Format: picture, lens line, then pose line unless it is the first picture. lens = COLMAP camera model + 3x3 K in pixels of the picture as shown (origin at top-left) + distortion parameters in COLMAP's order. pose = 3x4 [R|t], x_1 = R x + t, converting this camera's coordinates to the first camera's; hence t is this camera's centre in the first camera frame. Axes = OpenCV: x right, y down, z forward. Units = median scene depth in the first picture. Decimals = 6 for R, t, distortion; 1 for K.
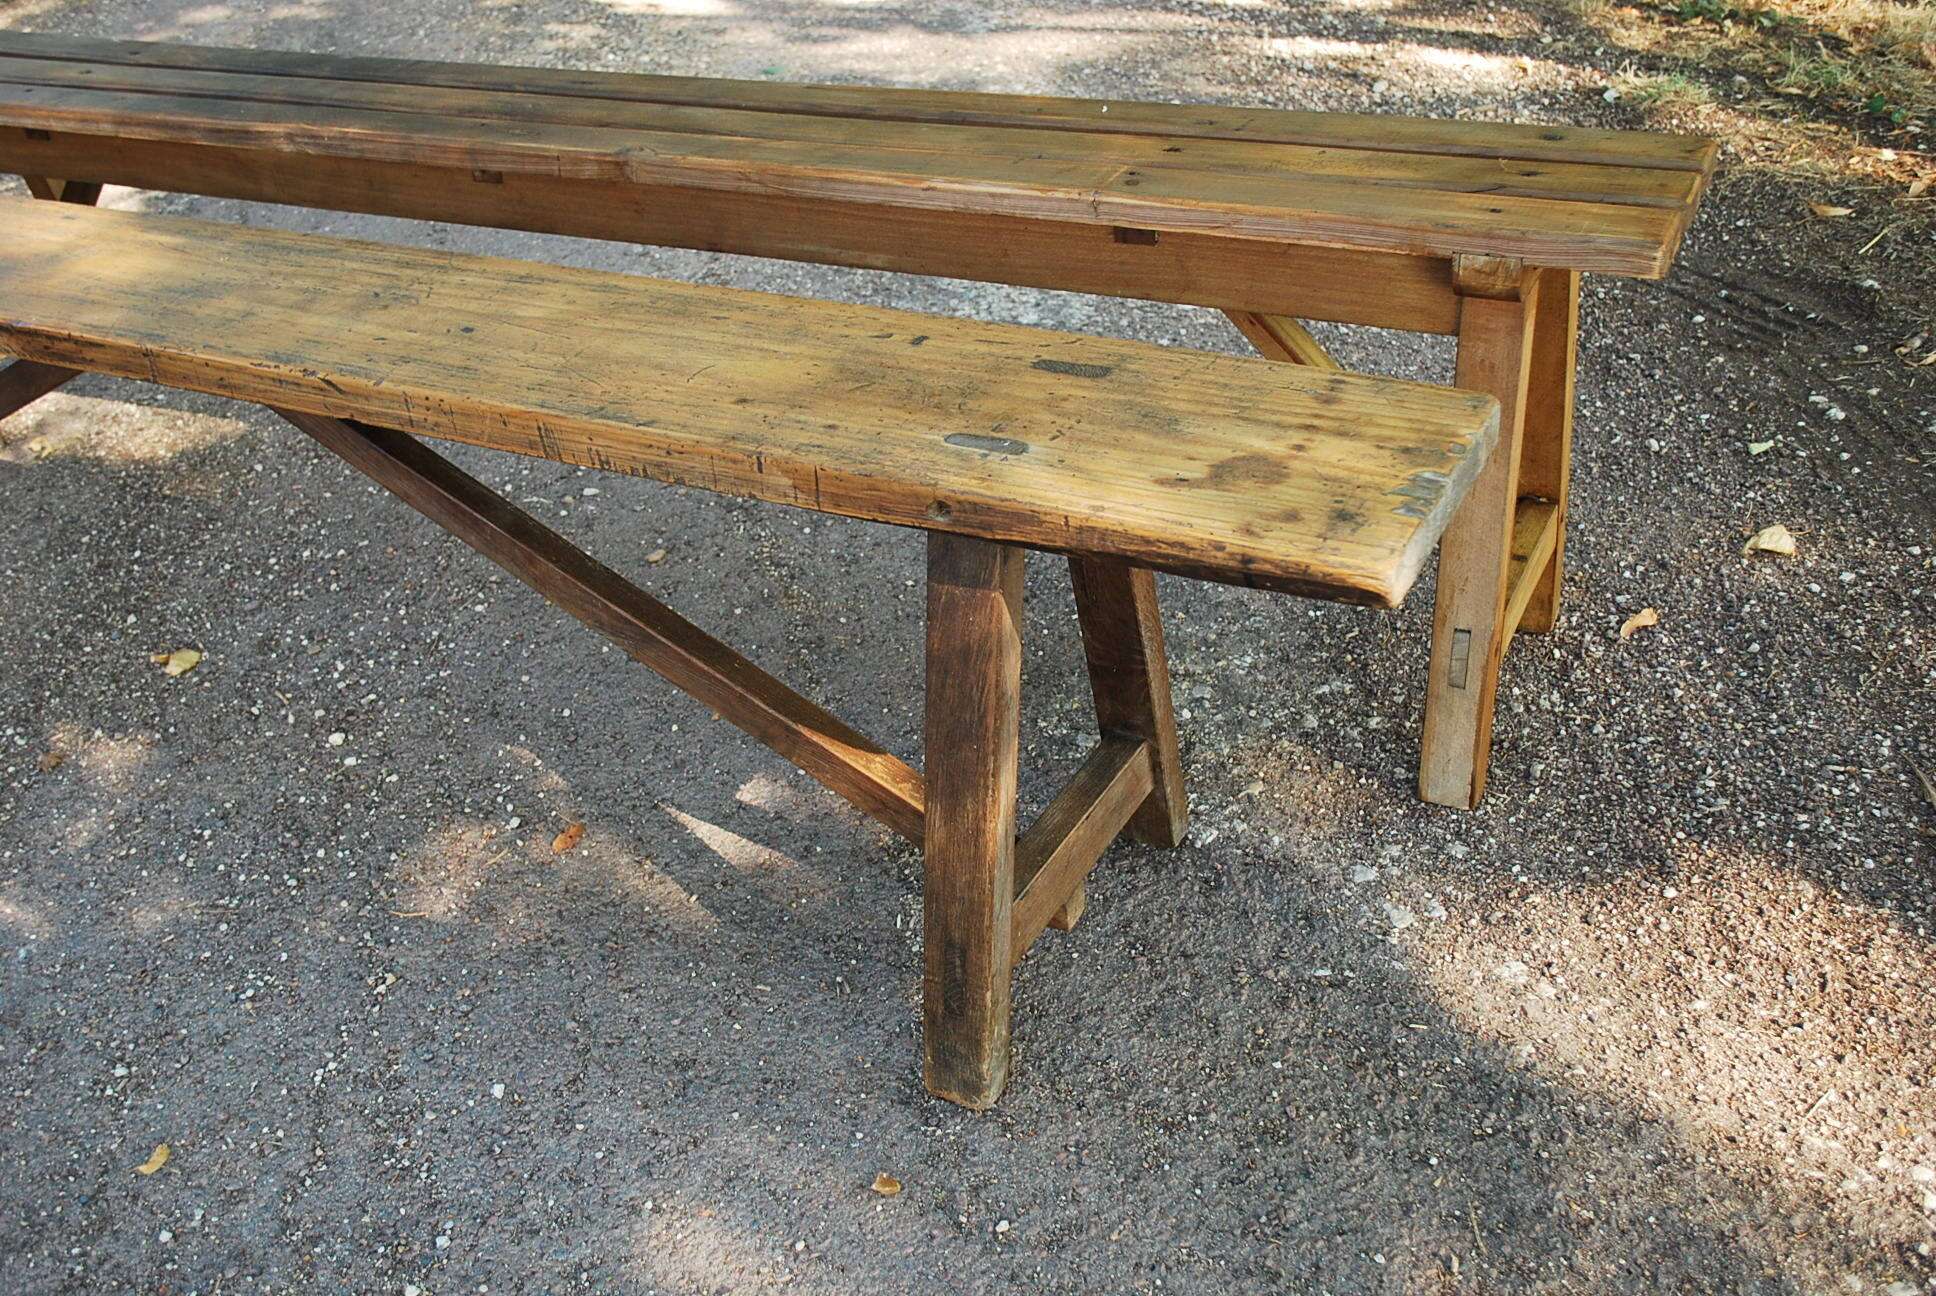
lens RADIAL K [[1831.8, 0, 966.9], [0, 1831.8, 647.8], [0, 0, 1]] dist [-0.077386, 0.000000]
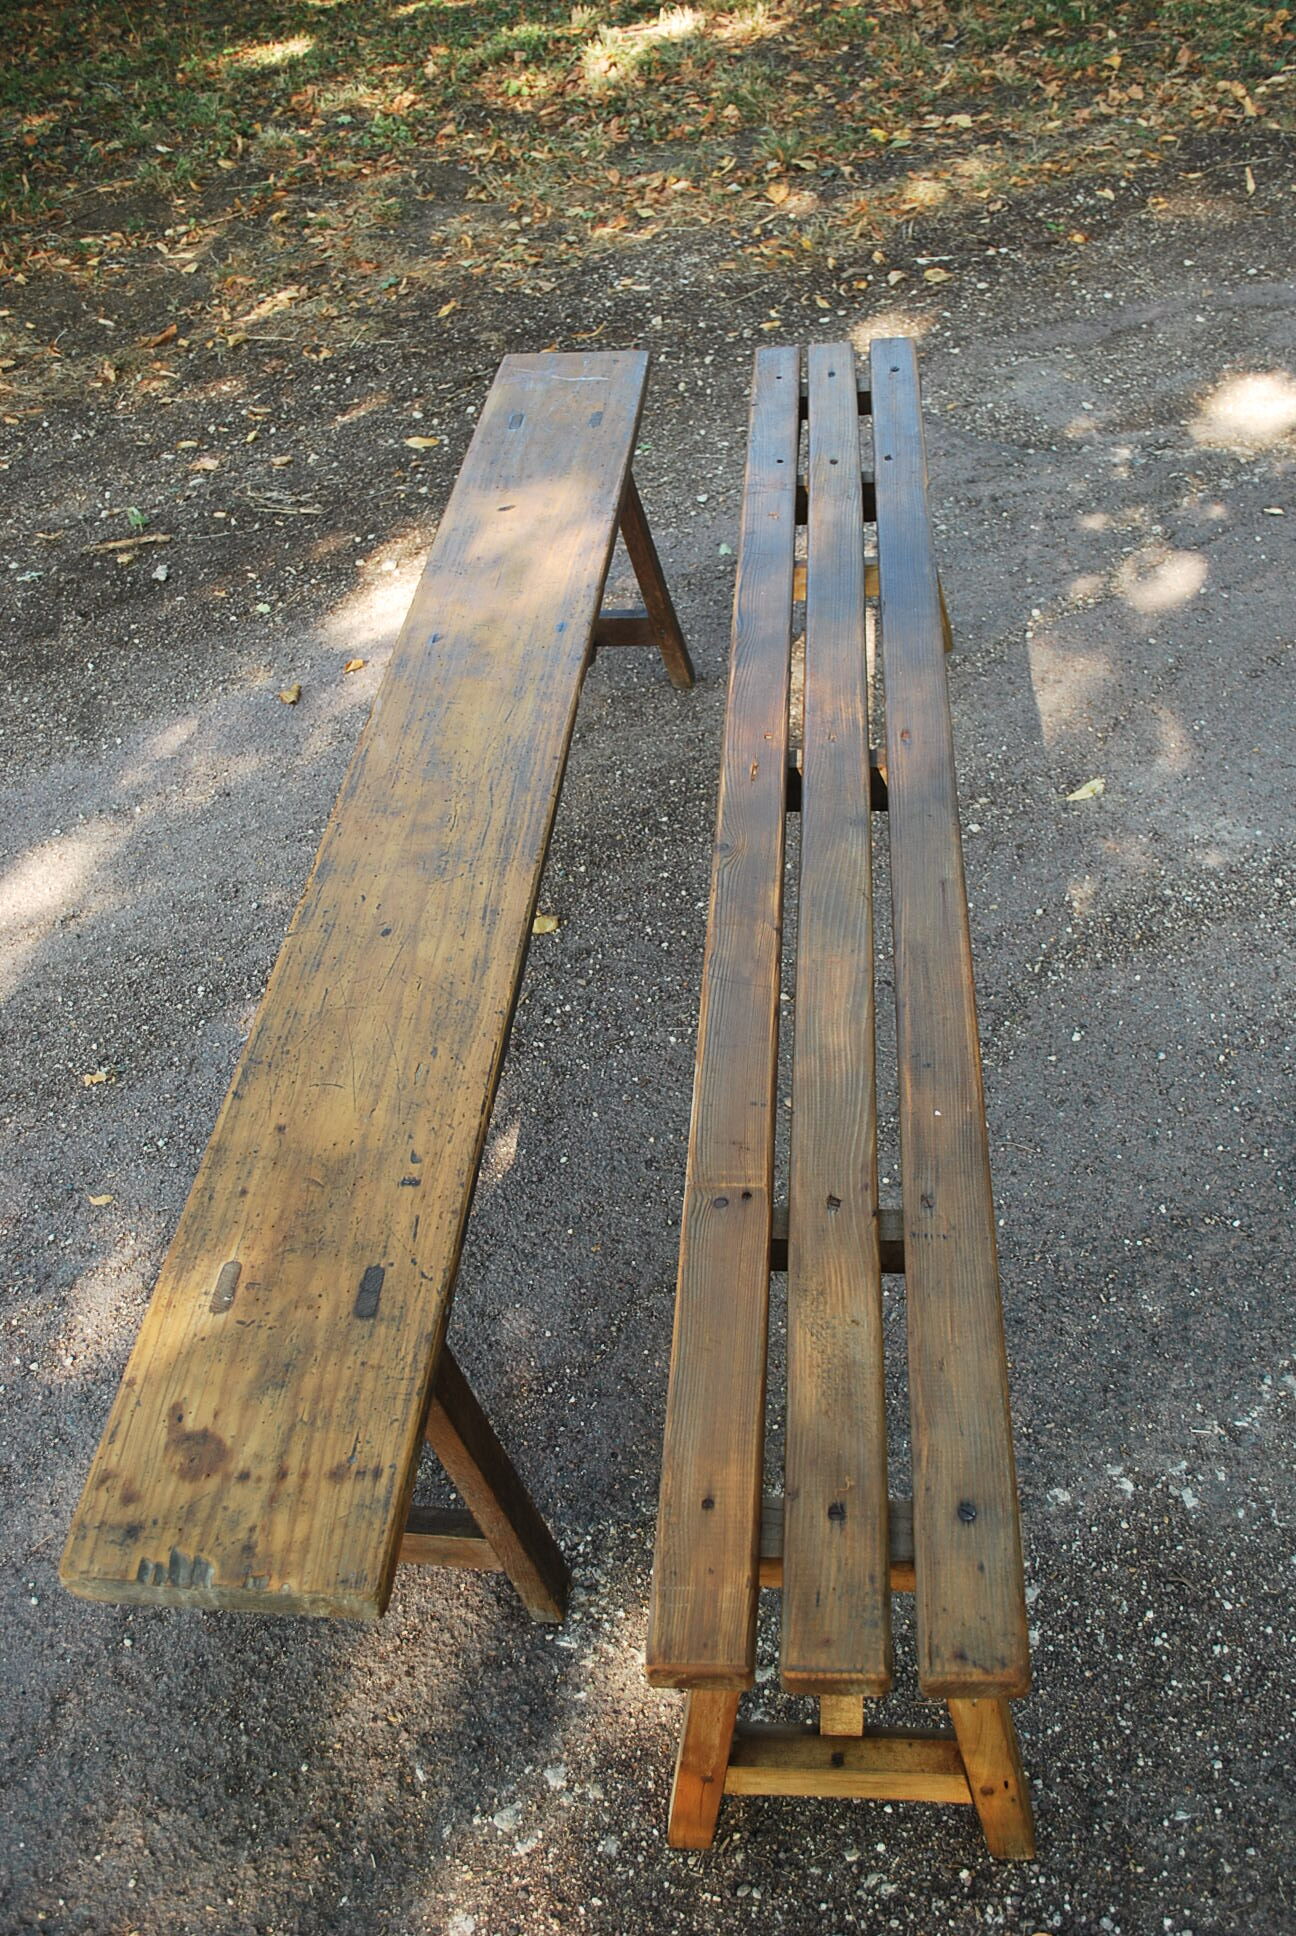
lens RADIAL K [[1831.8, 0, 647.1], [0, 1831.8, 968.2], [0, 0, 1]] dist [-0.077386, 0.000000]
pose [[0.381749, 0.633575, -0.672941, 0.712067], [-0.442730, 0.764467, 0.468593, -0.852684], [0.811331, 0.119046, 0.572338, 0.366992]]
